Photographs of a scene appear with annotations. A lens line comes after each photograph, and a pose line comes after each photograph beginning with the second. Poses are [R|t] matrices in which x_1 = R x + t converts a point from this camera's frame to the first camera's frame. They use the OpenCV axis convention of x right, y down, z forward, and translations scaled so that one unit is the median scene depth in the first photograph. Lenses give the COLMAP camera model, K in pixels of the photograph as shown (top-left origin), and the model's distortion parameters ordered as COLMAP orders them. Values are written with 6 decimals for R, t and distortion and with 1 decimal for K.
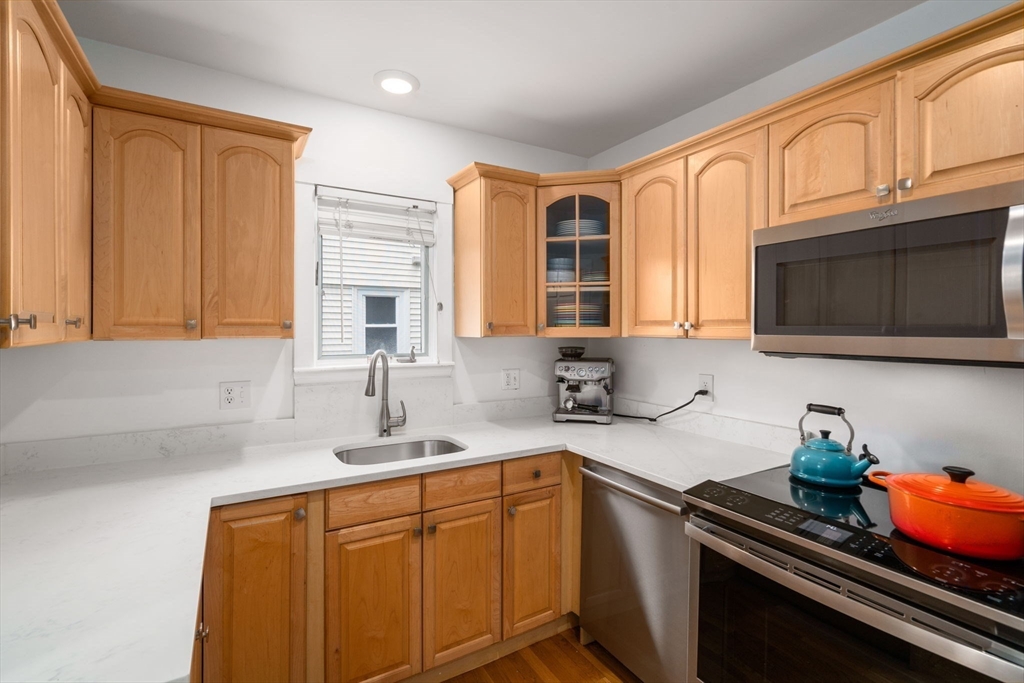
lens RADIAL K [[475.8, 0, 519.2], [0, 475.8, 331.7], [0, 0, 1]] dist [-0.002023, 0.002339]
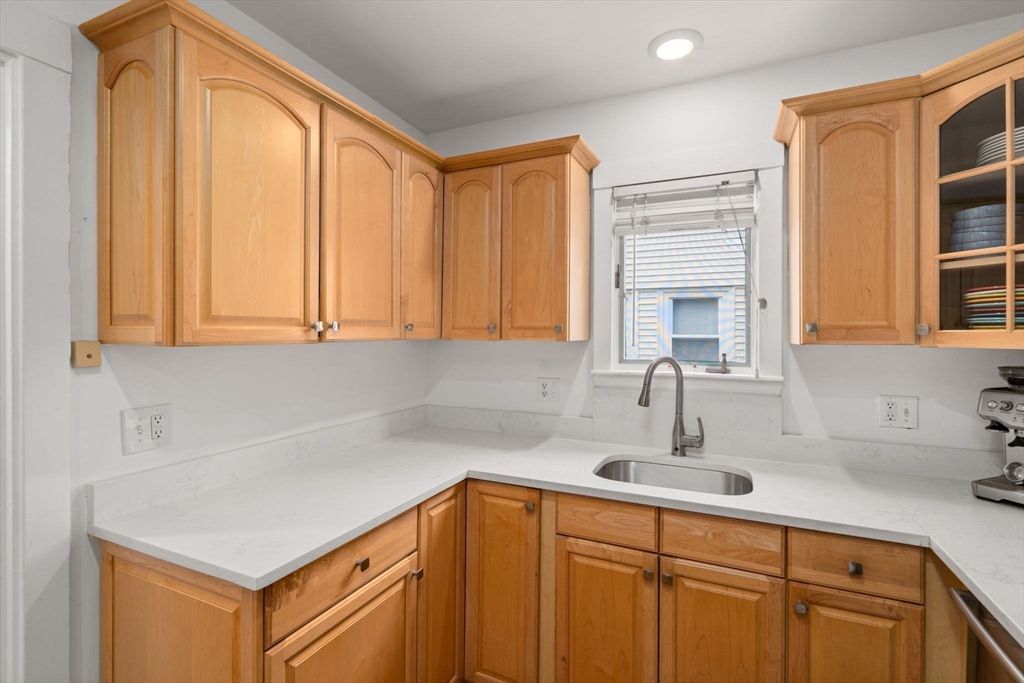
lens RADIAL K [[475.8, 0, 514.1], [0, 475.8, 331.9], [0, 0, 1]] dist [-0.002023, 0.002339]
pose [[0.560913, 0.001821, -0.827873, 0.303324], [-0.008600, 0.999956, -0.003627, -0.000778], [0.827830, 0.009154, 0.560904, 0.291520]]
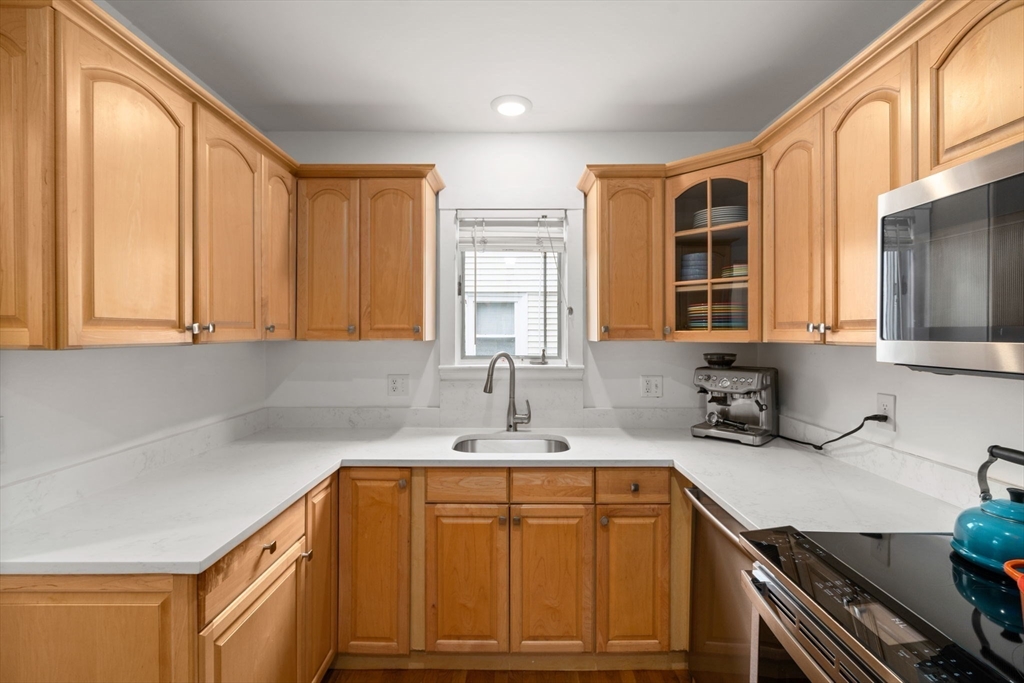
lens RADIAL K [[475.8, 0, 515.0], [0, 475.8, 335.6], [0, 0, 1]] dist [-0.002023, 0.002339]
pose [[0.855609, 0.002217, -0.517617, 0.323928], [-0.002417, 0.999997, 0.000288, 0.000565], [0.517616, 0.001005, 0.855612, 0.078998]]
